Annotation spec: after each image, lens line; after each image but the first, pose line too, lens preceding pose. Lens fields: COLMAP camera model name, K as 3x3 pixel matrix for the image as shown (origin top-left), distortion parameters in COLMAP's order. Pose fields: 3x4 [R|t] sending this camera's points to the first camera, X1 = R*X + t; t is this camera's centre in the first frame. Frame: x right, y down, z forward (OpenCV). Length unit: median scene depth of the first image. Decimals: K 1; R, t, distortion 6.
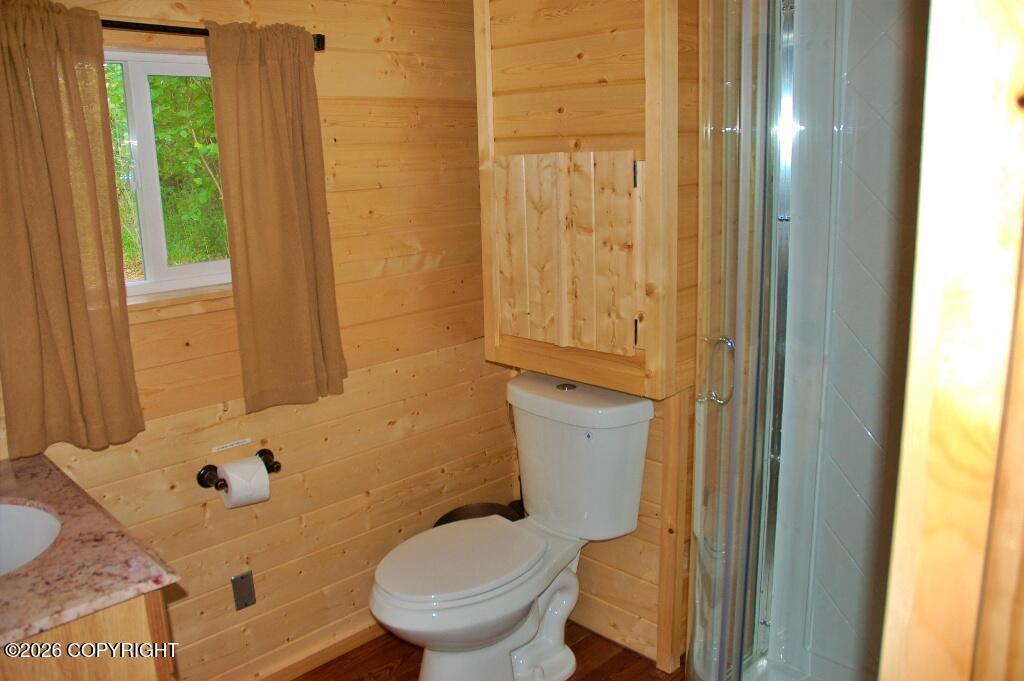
lens RADIAL K [[803.0, 0, 508.0], [0, 803.0, 342.7], [0, 0, 1]] dist [-0.160129, 0.149558]
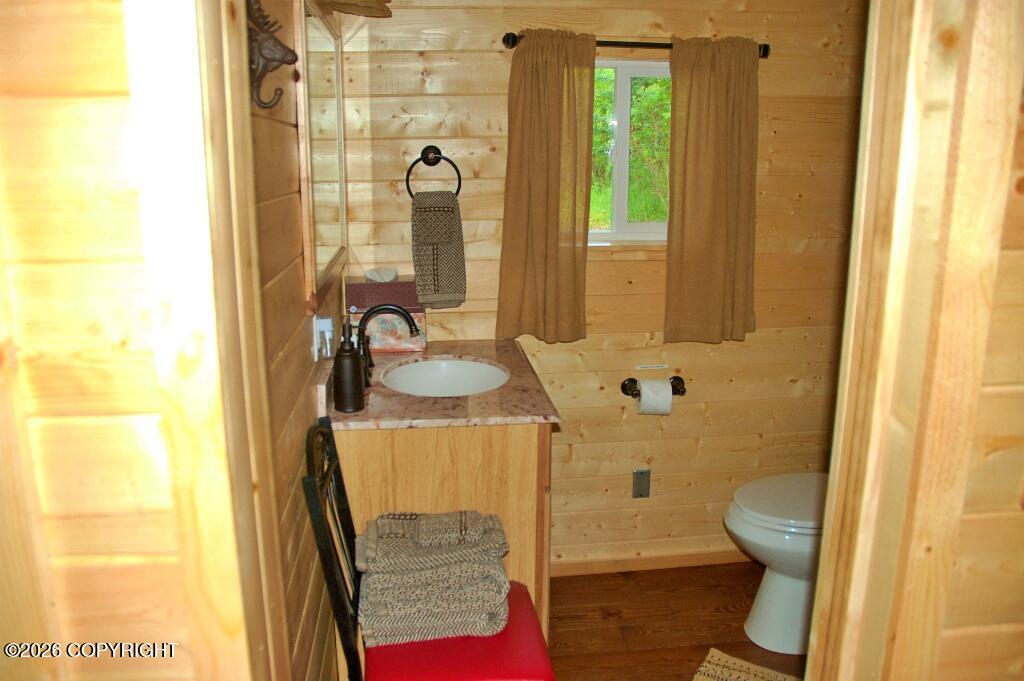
lens RADIAL K [[803.0, 0, 508.0], [0, 803.0, 342.7], [0, 0, 1]] dist [-0.160129, 0.149558]
pose [[0.785848, 0.169078, -0.594858, 0.245374], [-0.157846, 0.984878, 0.071410, 0.038481], [0.597937, 0.037779, 0.800653, -0.188809]]
